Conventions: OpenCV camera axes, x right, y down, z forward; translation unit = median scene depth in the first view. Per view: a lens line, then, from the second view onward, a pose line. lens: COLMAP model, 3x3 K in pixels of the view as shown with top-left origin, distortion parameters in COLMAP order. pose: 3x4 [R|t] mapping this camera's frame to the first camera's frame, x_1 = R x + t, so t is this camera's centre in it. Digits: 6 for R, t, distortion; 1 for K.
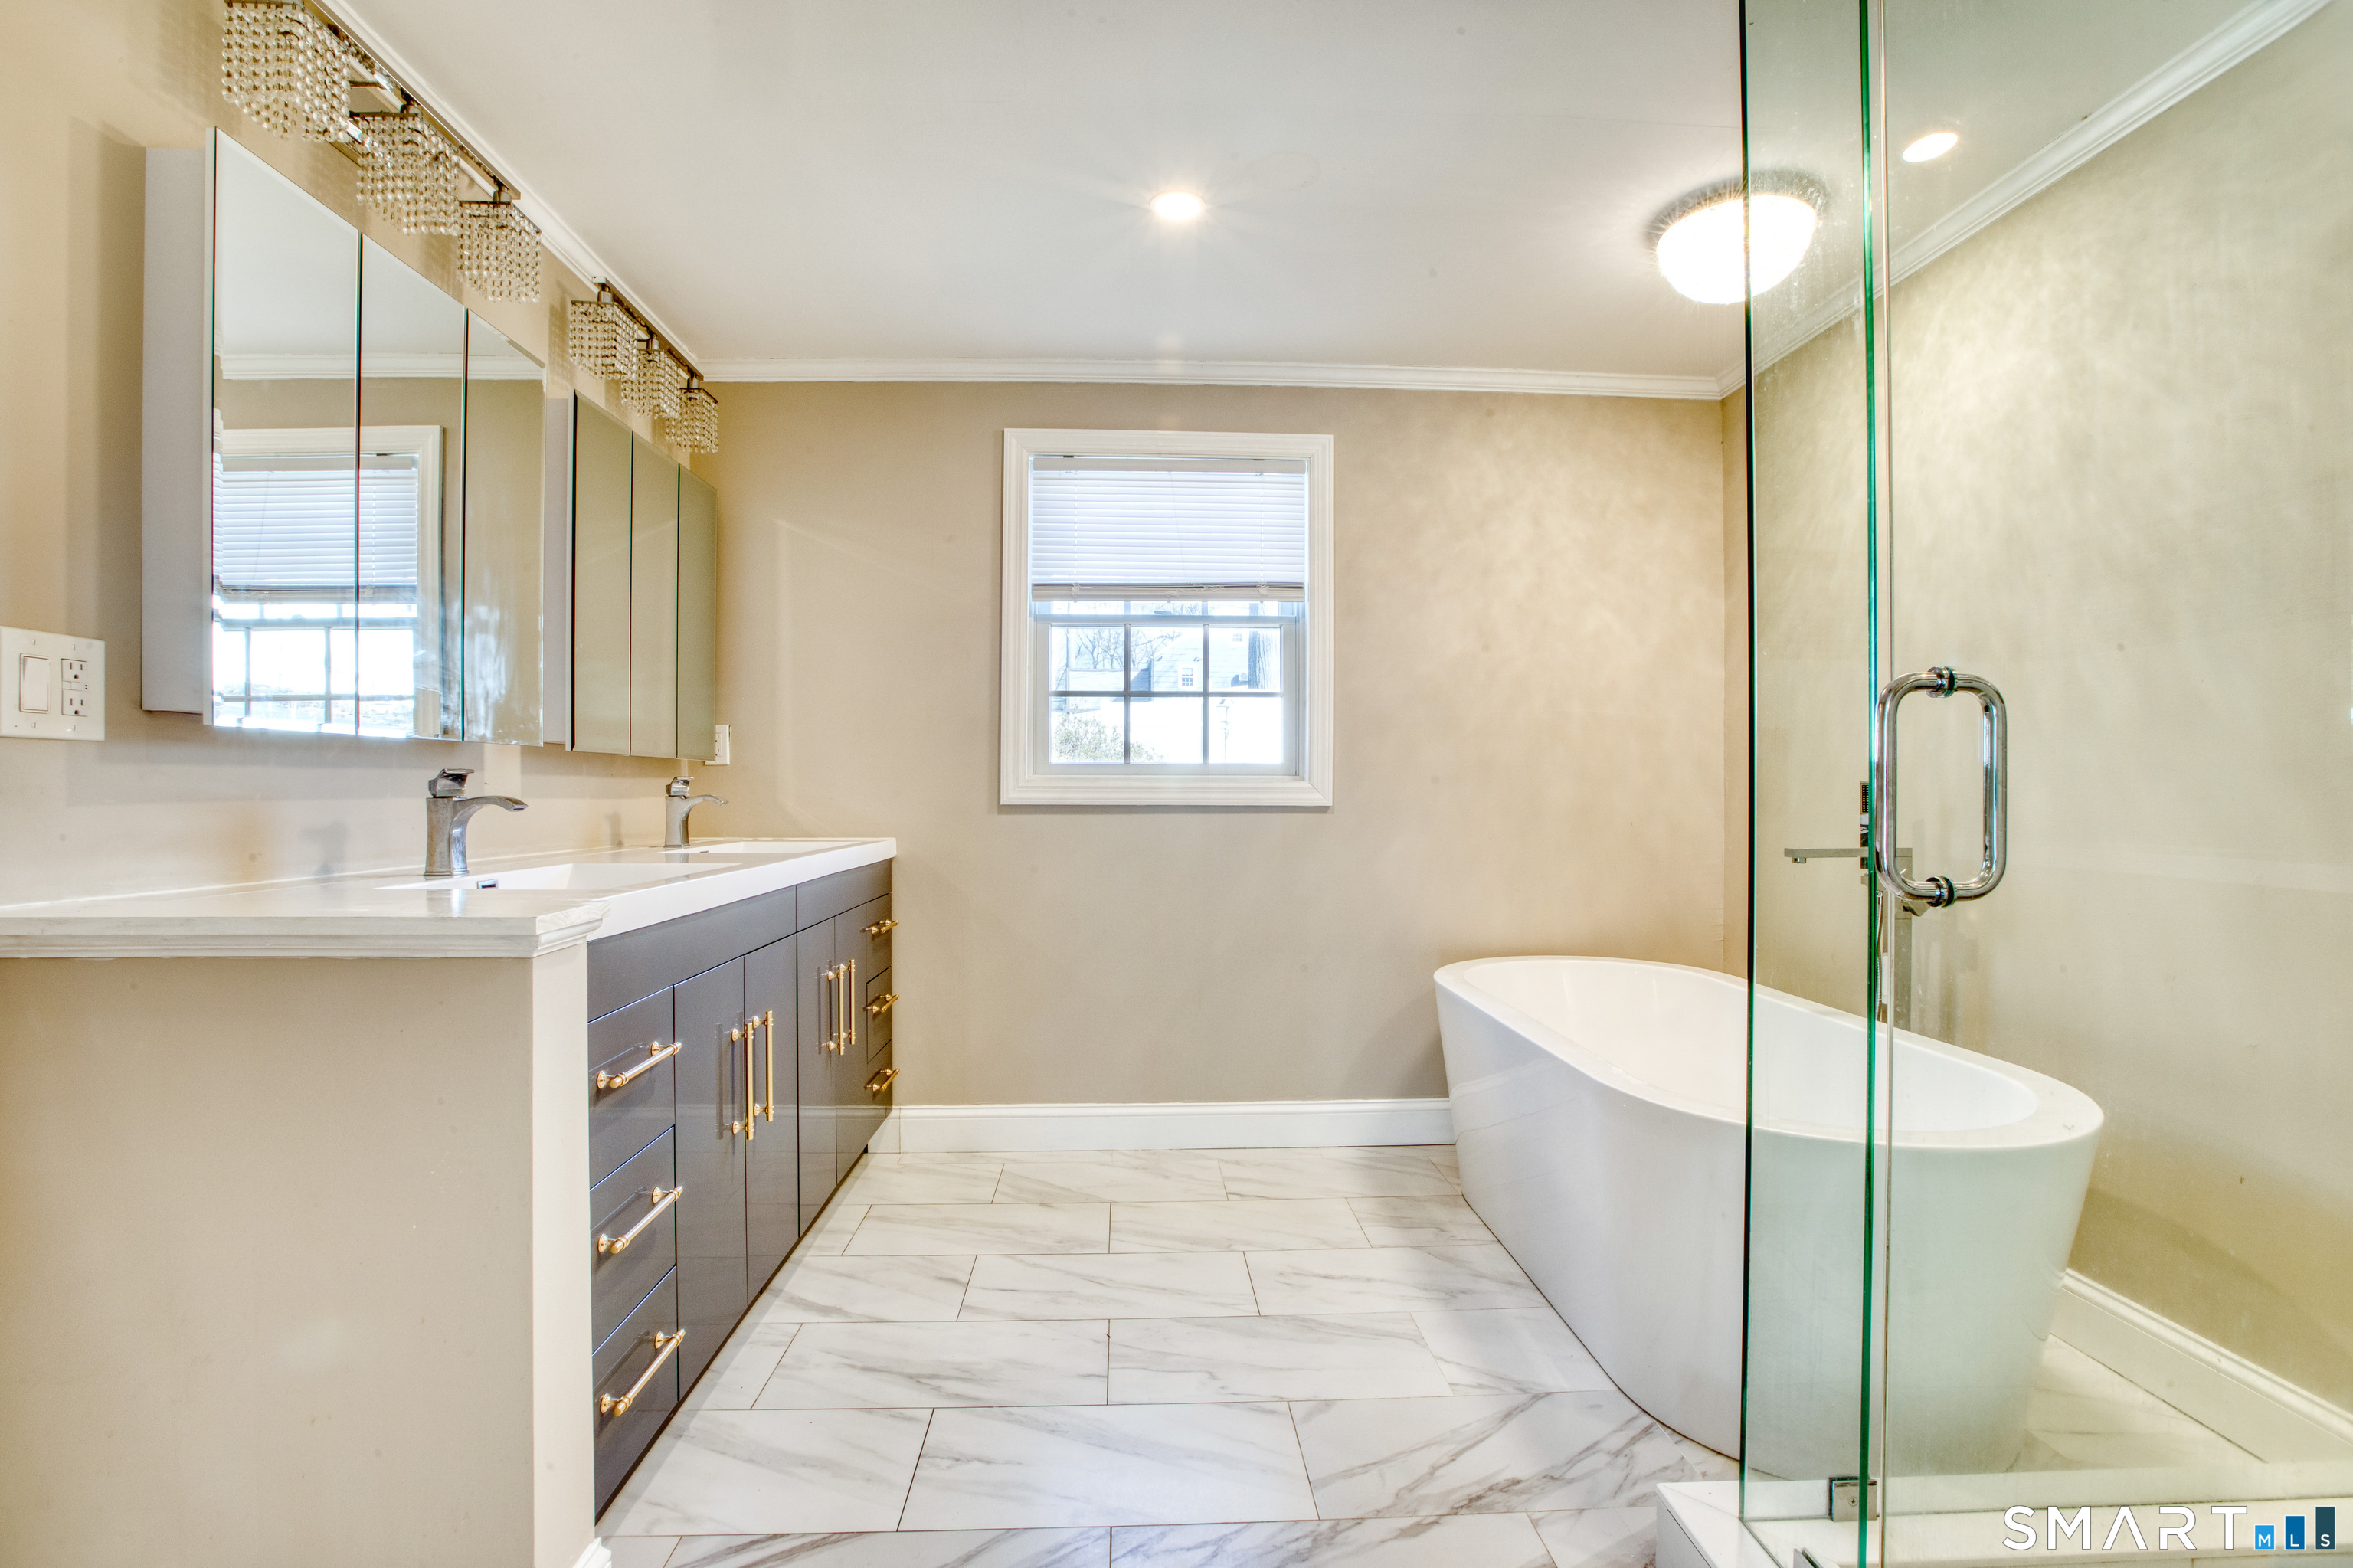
lens RADIAL K [[1011.6, 0, 1175.6], [0, 1011.6, 802.5], [0, 0, 1]] dist [-0.046406, 0.000516]
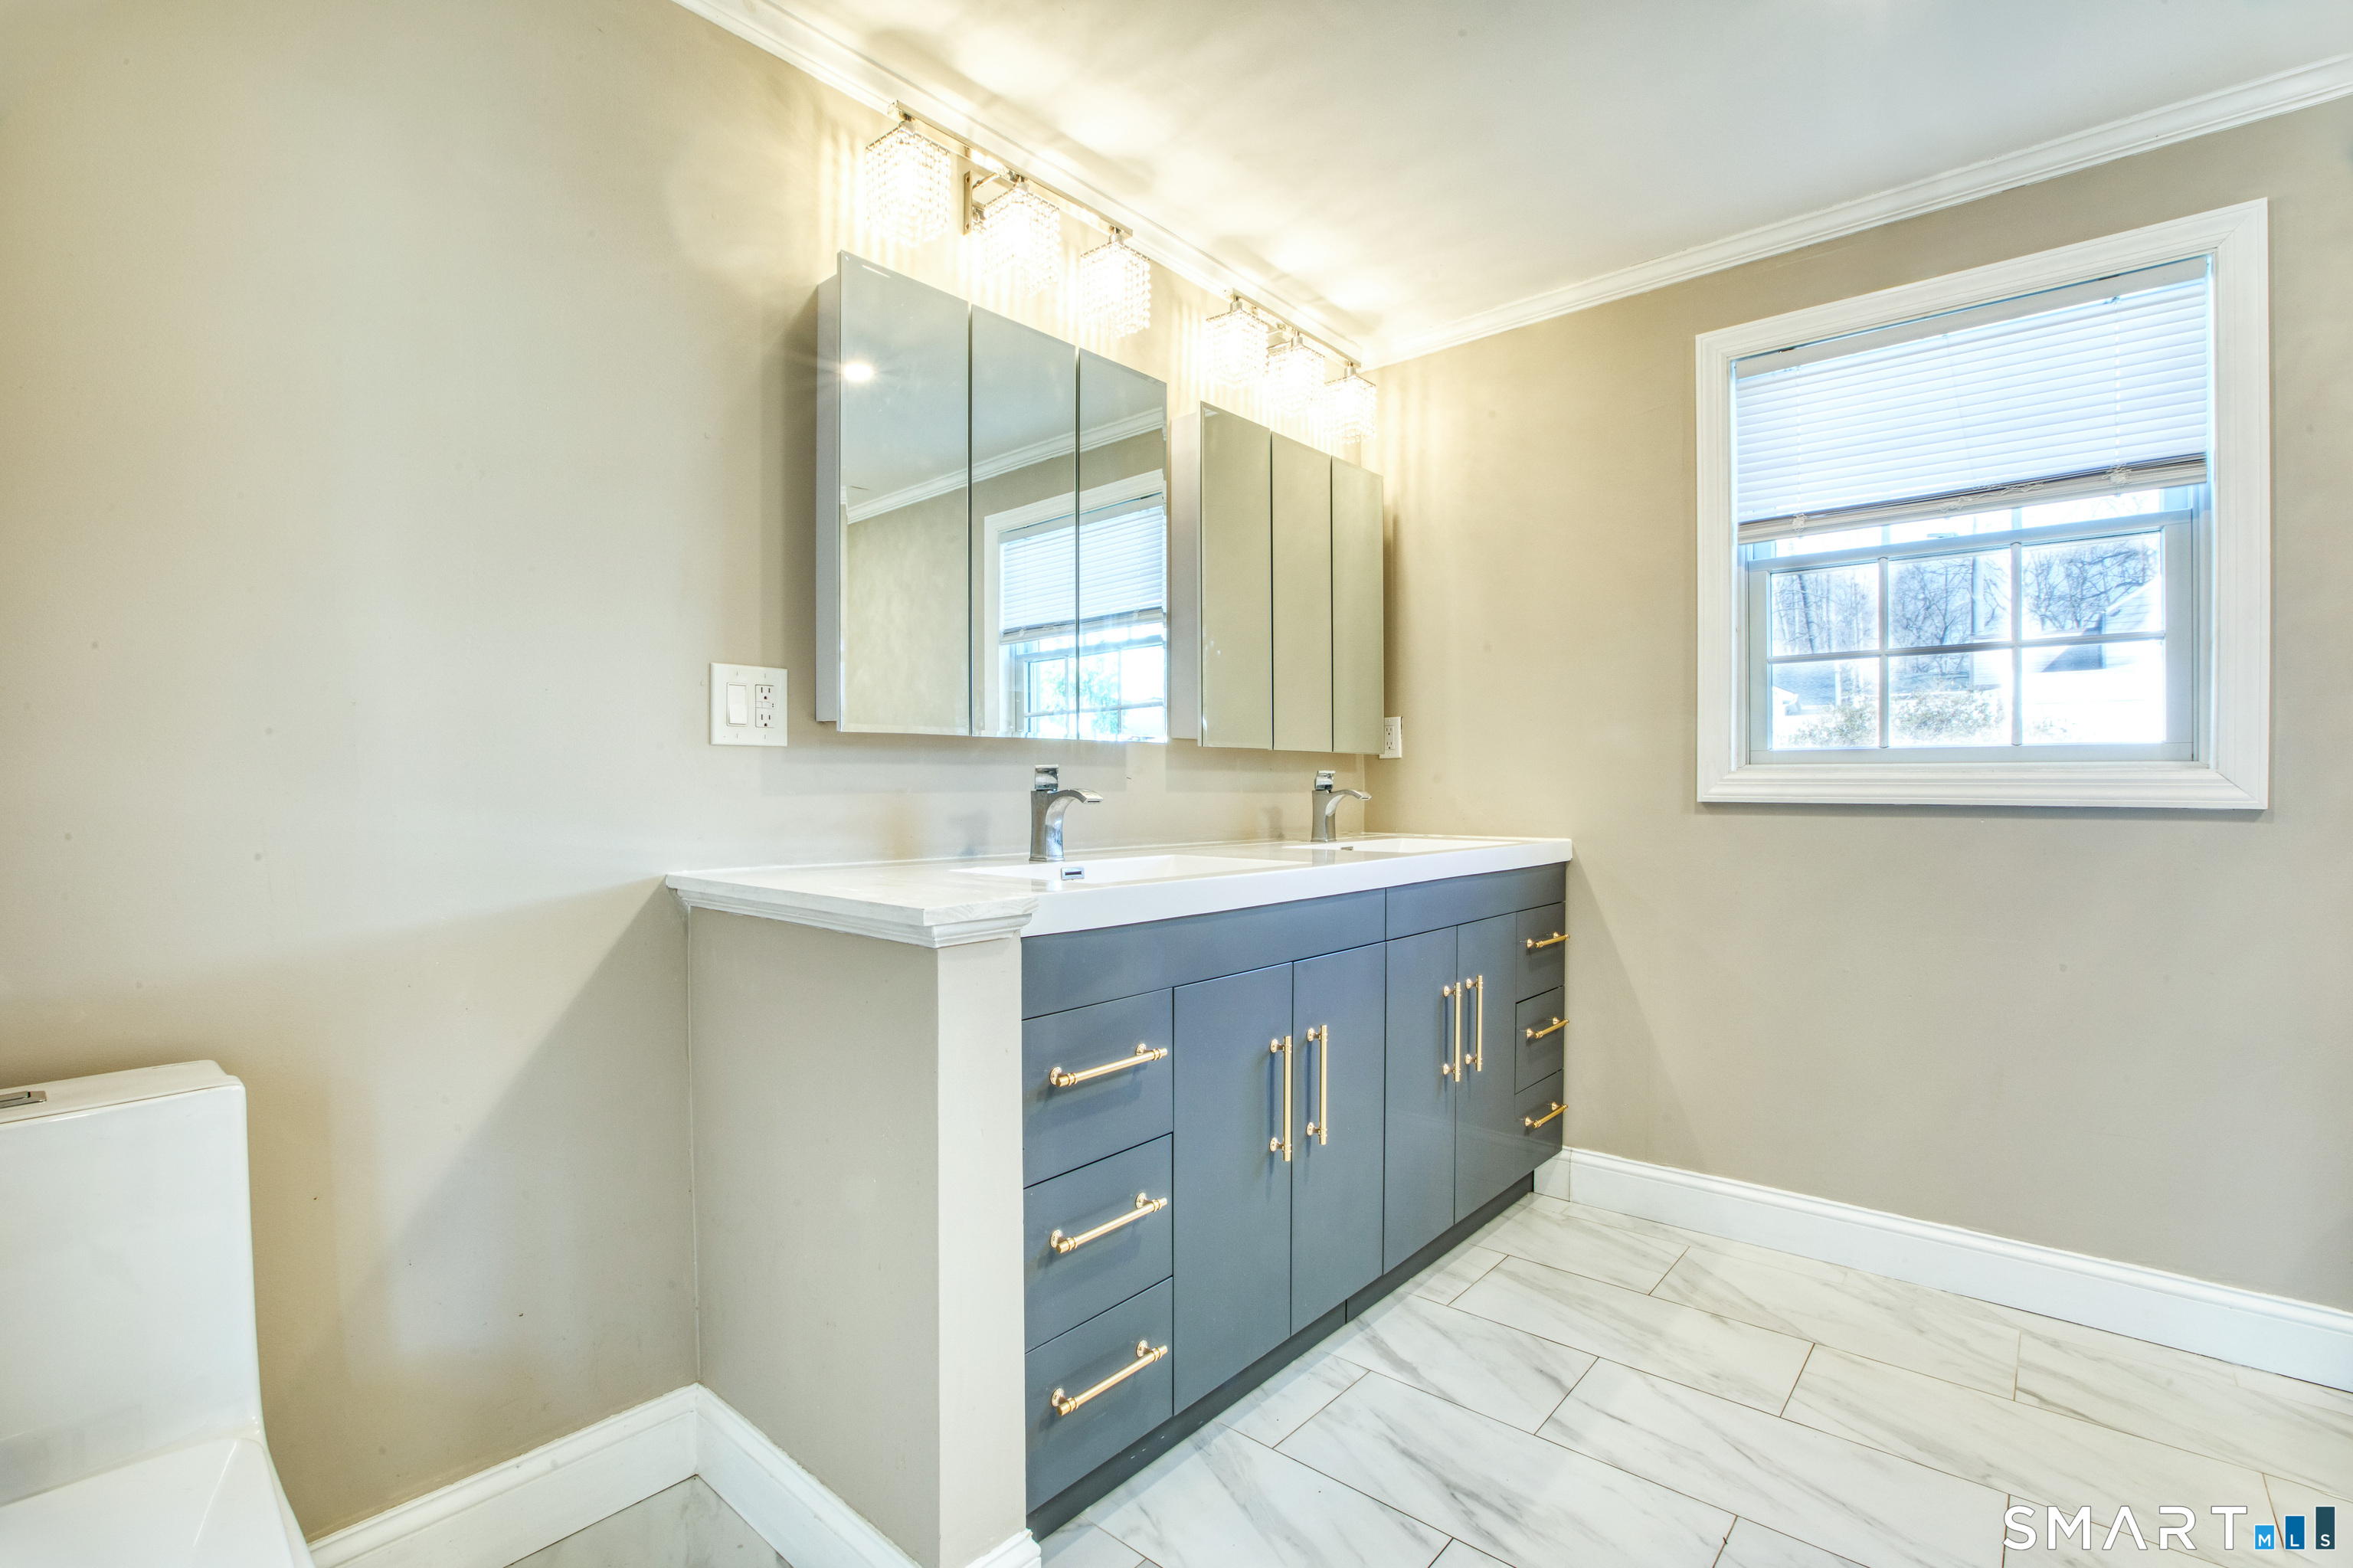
lens RADIAL K [[1029.5, 0, 1200.8], [0, 1029.5, 790.8], [0, 0, 1]] dist [-0.072056, 0.023364]
pose [[0.730560, 0.002010, -0.682845, 0.112214], [-0.006744, 0.999968, -0.004272, -0.000806], [0.682815, 0.007726, 0.730551, 0.175842]]
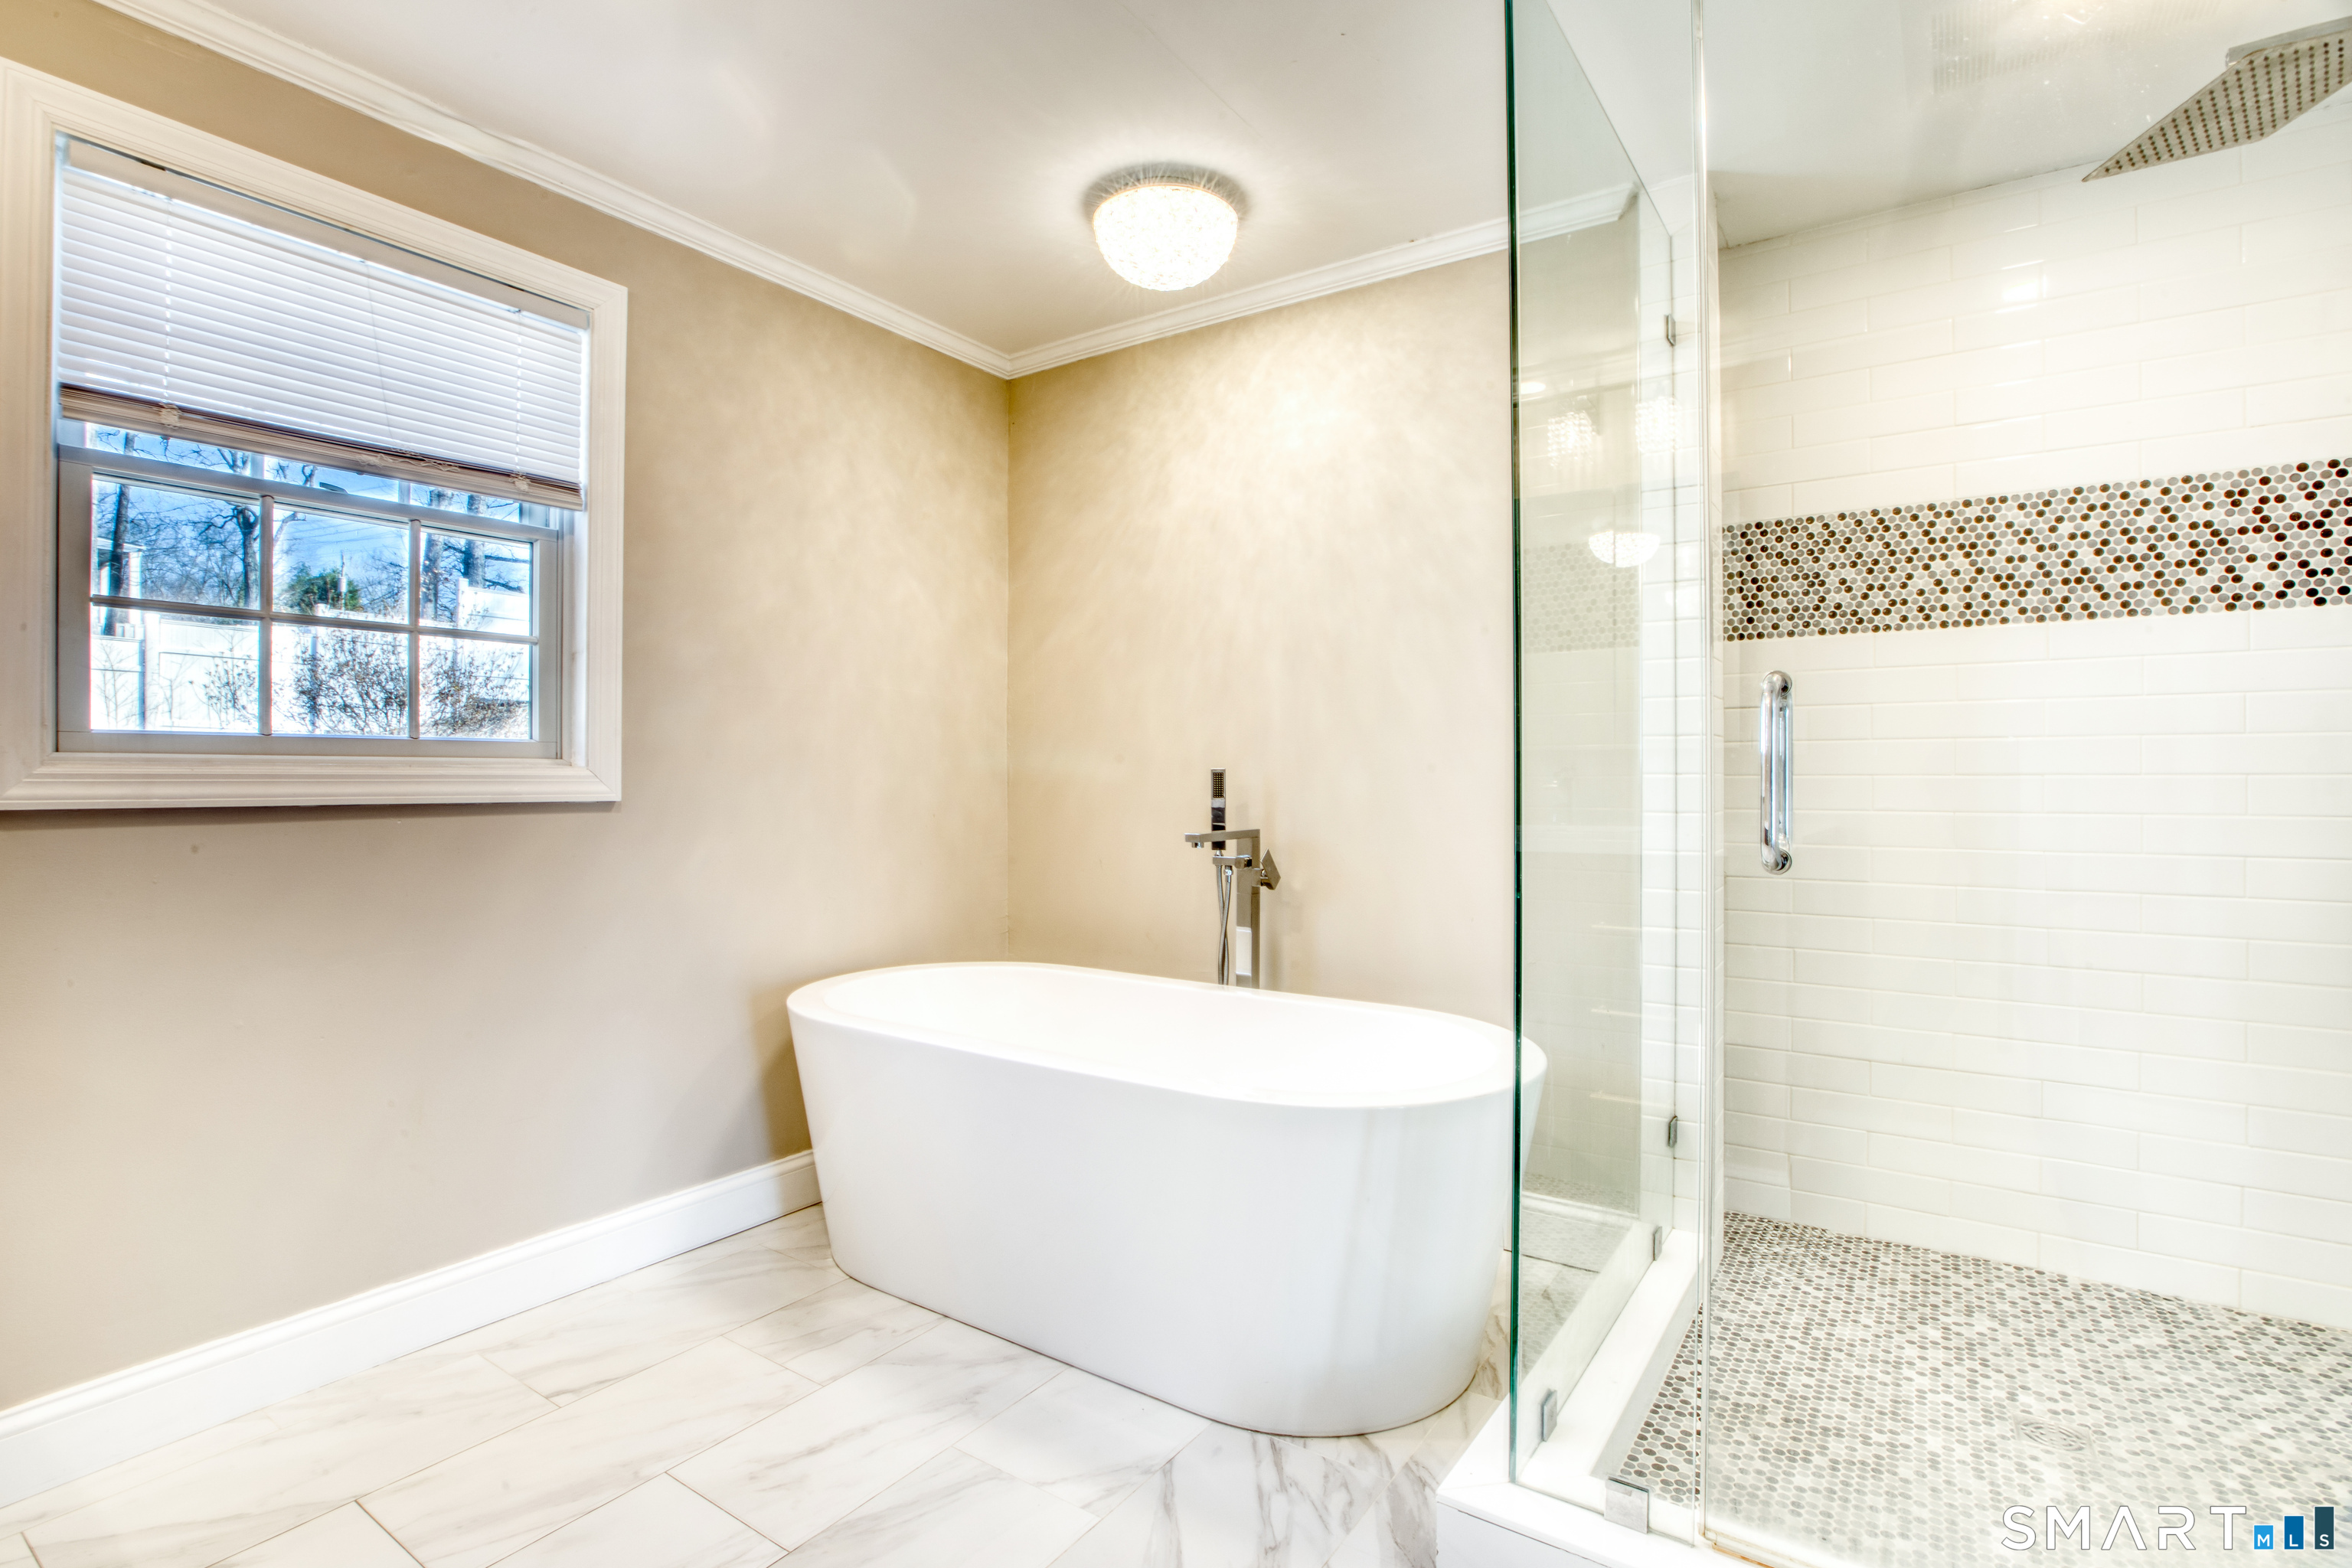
lens RADIAL K [[1089.3, 0, 1183.5], [0, 1089.3, 781.5], [0, 0, 1]] dist [-0.058908, 0.018943]
pose [[0.619074, -0.007069, 0.785301, -0.260983], [0.009866, 0.999951, 0.001223, -0.010250], [-0.785271, 0.006991, 0.619113, 0.280933]]
